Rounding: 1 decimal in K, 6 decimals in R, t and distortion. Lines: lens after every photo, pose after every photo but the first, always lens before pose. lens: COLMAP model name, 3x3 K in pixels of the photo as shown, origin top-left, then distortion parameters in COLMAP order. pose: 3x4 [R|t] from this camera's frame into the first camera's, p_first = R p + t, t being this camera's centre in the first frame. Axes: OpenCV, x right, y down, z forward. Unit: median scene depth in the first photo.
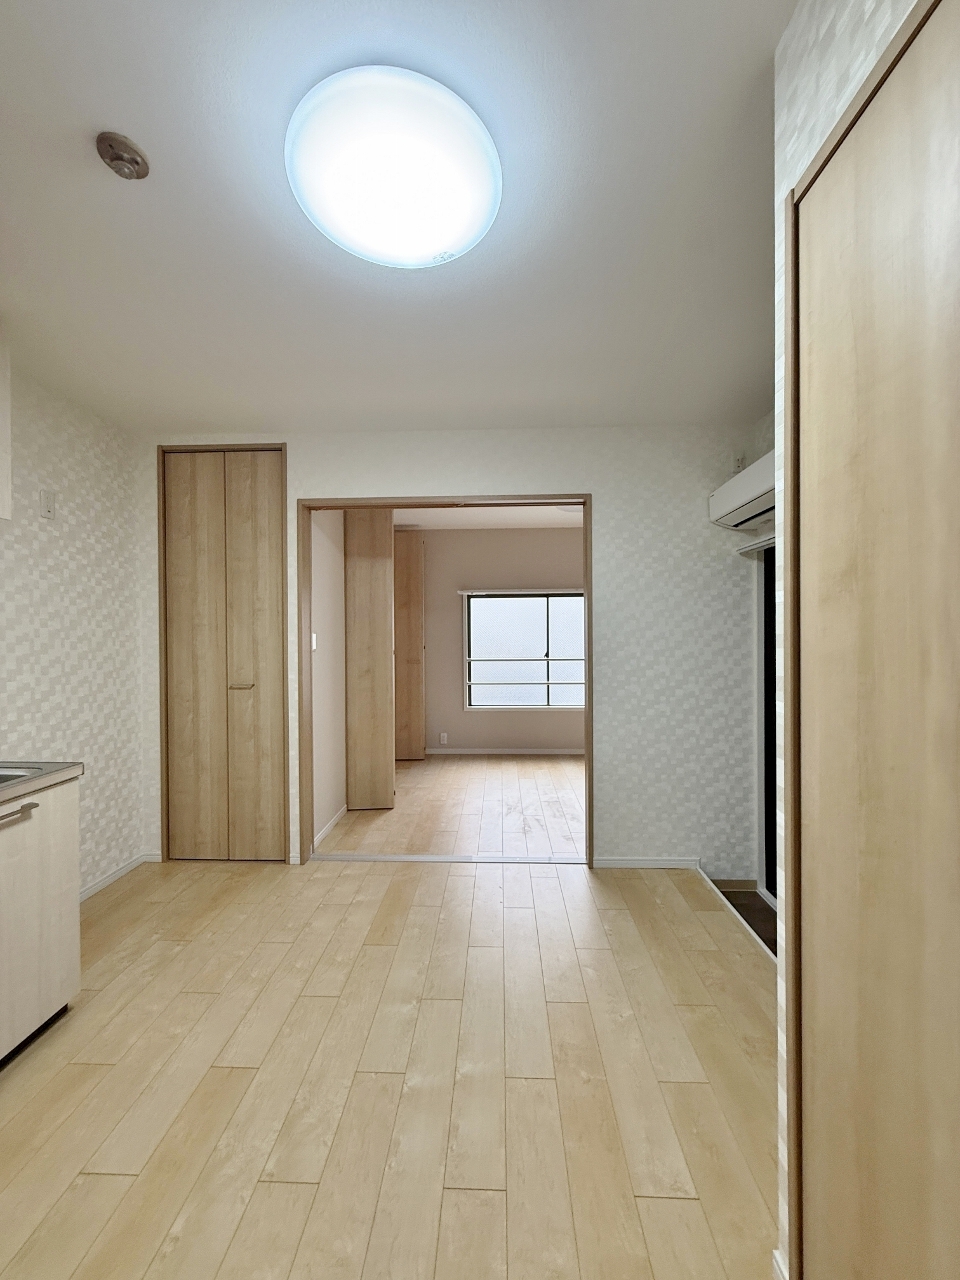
lens RADIAL K [[509.3, 0, 480.2], [0, 509.3, 638.4], [0, 0, 1]] dist [-0.001460, 0.001049]
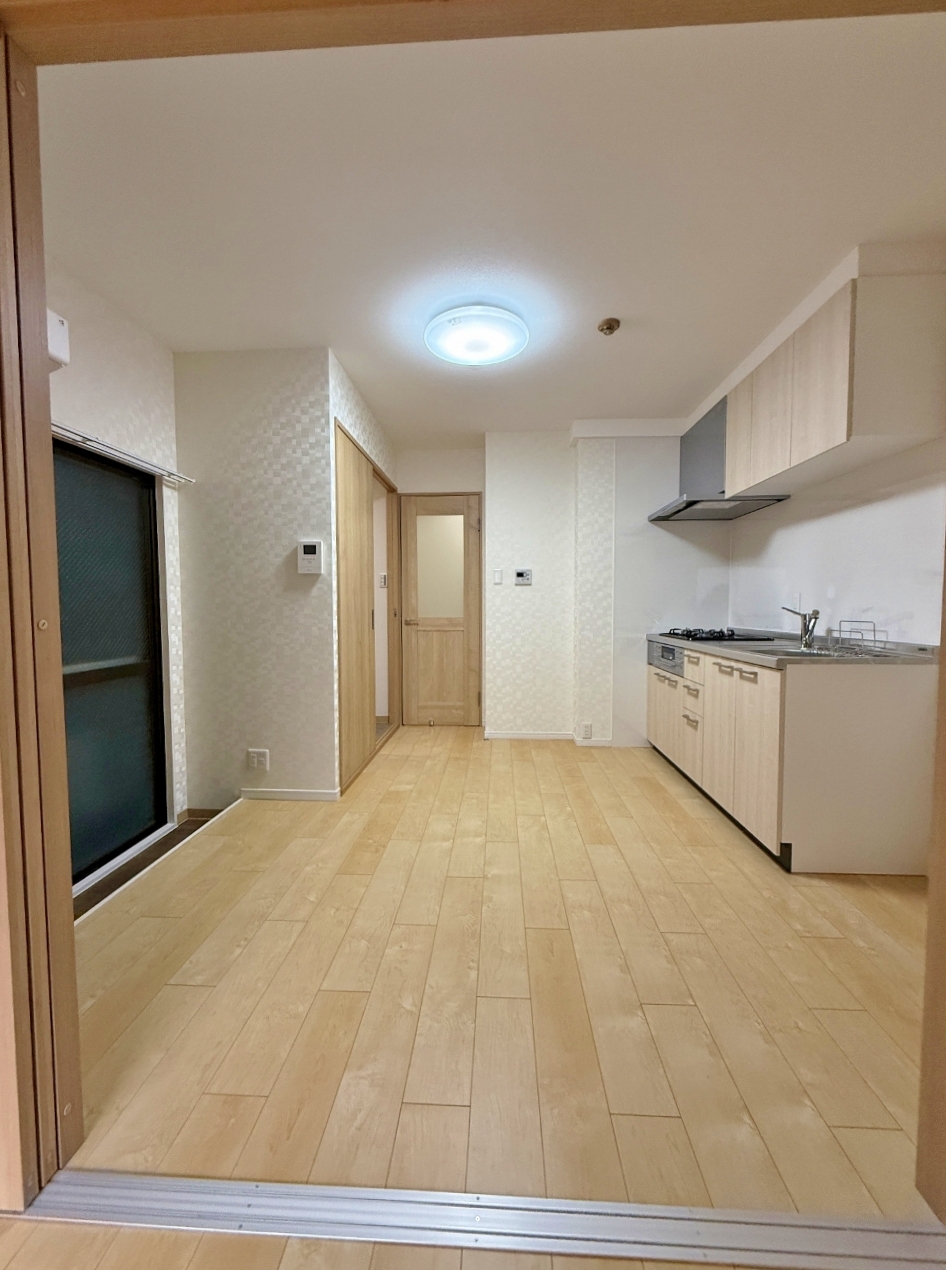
lens RADIAL K [[505.4, 0, 472.3], [0, 505.4, 634.7], [0, 0, 1]] dist [-0.001460, 0.001049]
pose [[-0.999865, 0.008098, 0.014306, -0.072238], [0.008977, 0.998008, 0.062439, 0.072381], [-0.013771, 0.062559, -0.997946, 1.342090]]
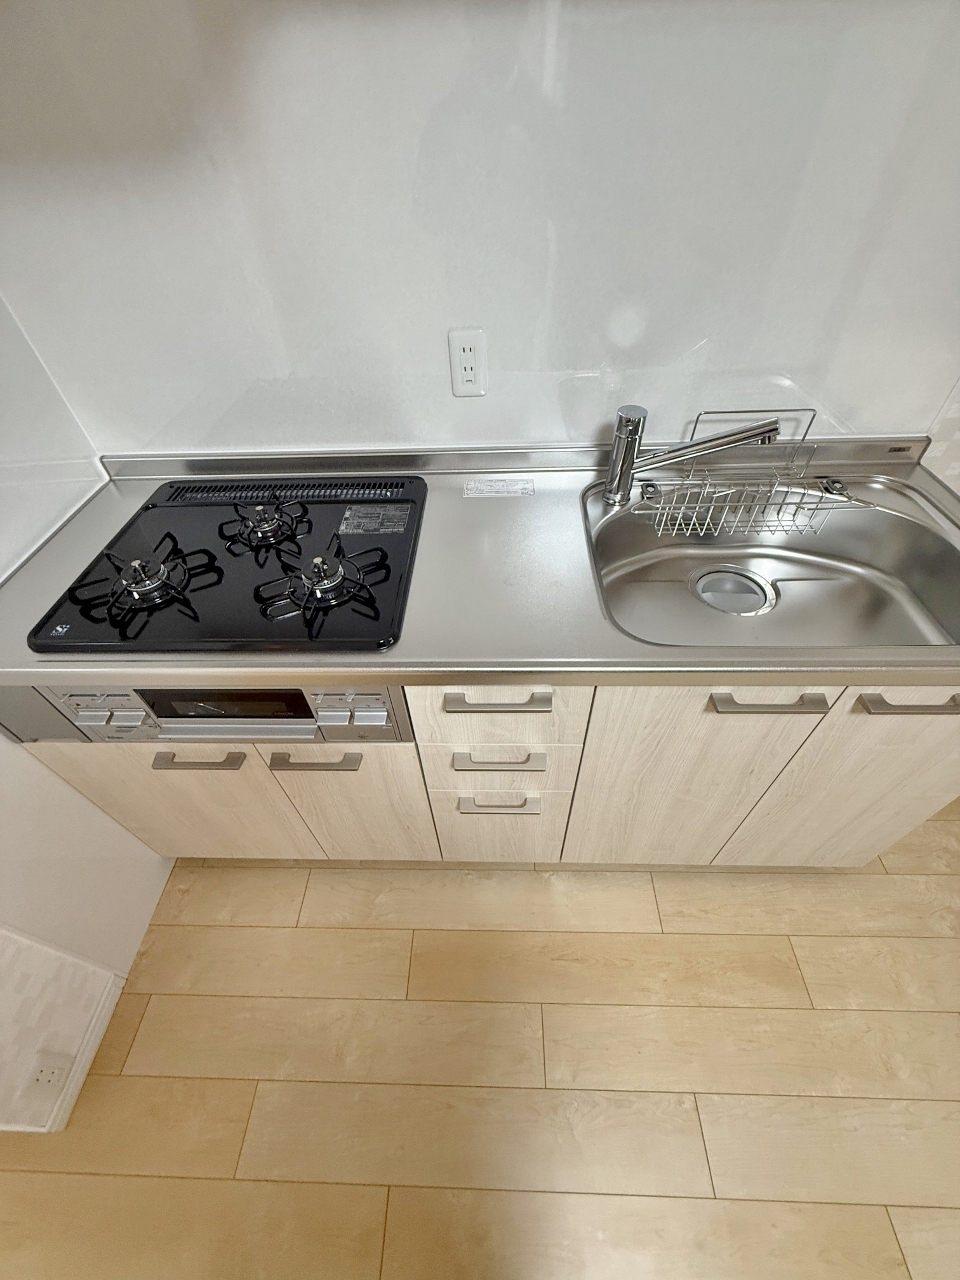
lens RADIAL K [[509.3, 0, 480.6], [0, 509.3, 634.3], [0, 0, 1]] dist [-0.001460, 0.001049]
pose [[0.018597, 0.720958, -0.692729, -0.334468], [0.027733, 0.692211, 0.721163, -0.049051], [0.999442, -0.032623, -0.007121, 0.296648]]
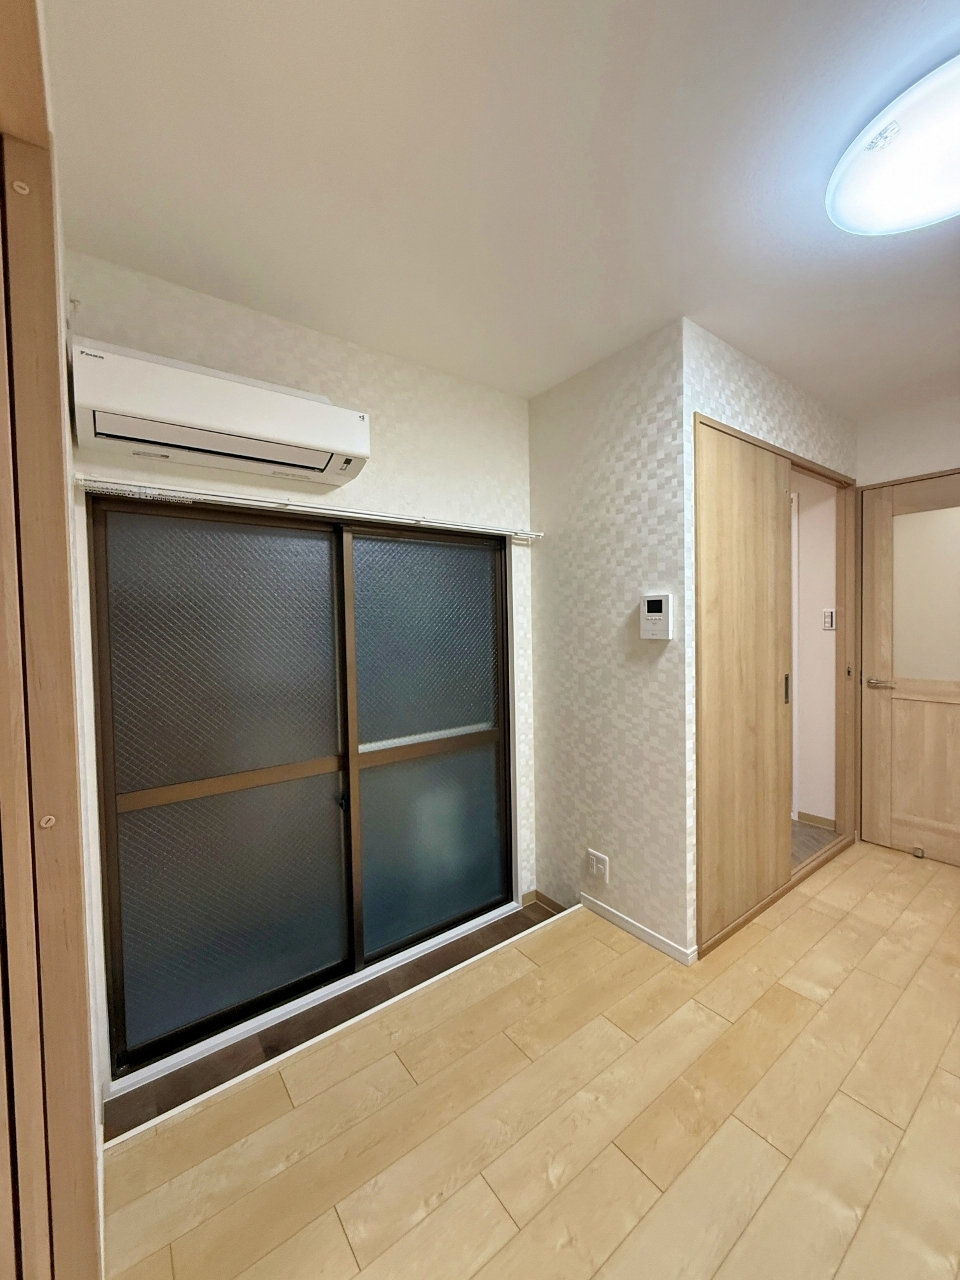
lens RADIAL K [[509.3, 0, 481.5], [0, 509.3, 638.6], [0, 0, 1]] dist [-0.001460, 0.001049]
pose [[-0.631532, -0.005254, 0.775332, -0.146095], [0.027950, 0.999173, 0.029536, -0.015291], [-0.774846, 0.040324, -0.630863, 1.007391]]
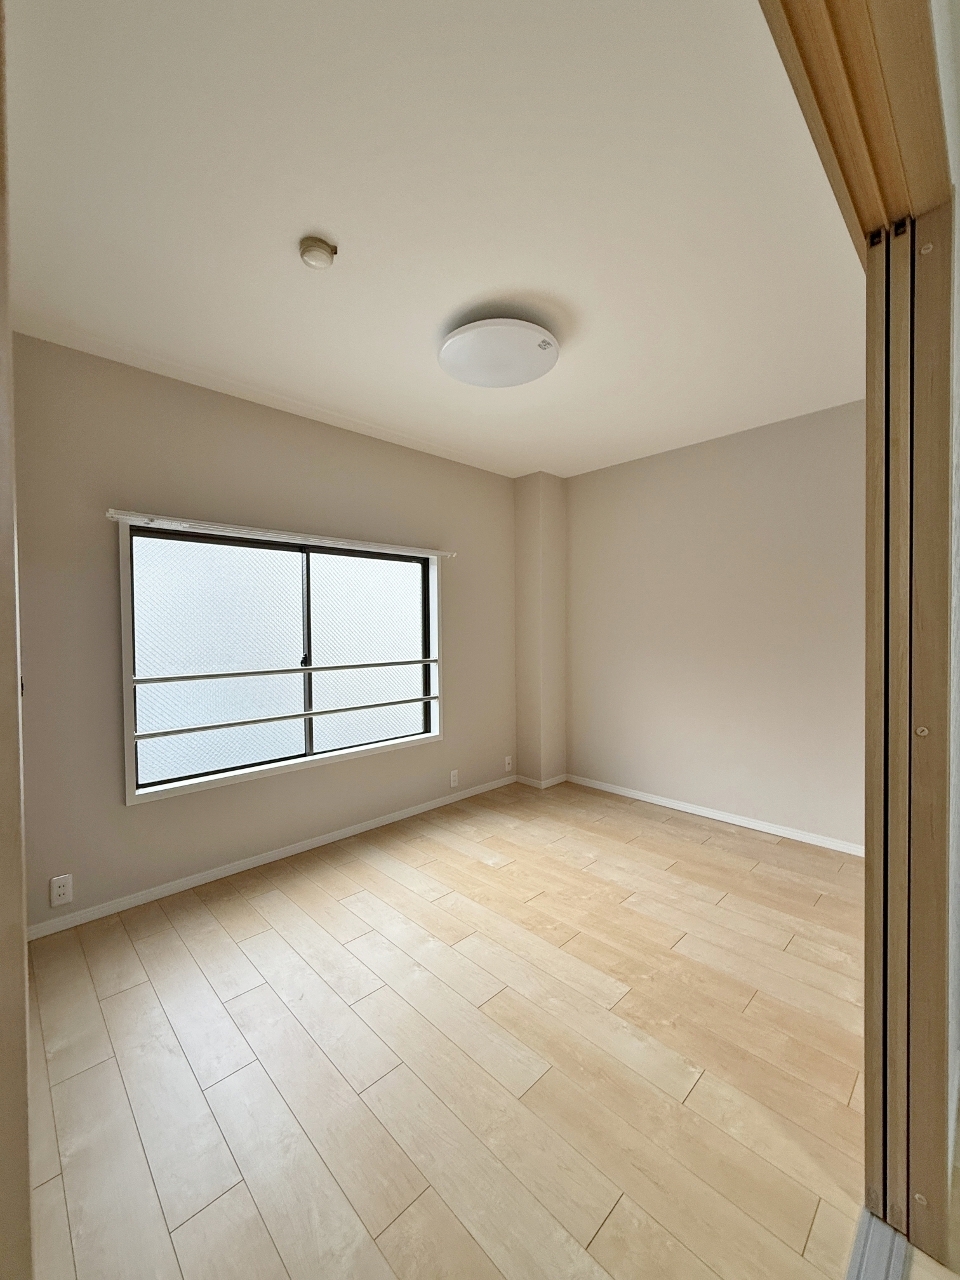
lens RADIAL K [[509.3, 0, 478.8], [0, 509.3, 638.0], [0, 0, 1]] dist [-0.001460, 0.001049]
pose [[0.688109, -0.014751, 0.725457, -0.259810], [0.011450, 0.999890, 0.009470, 0.011551], [-0.725517, 0.001791, 0.688202, 0.999104]]
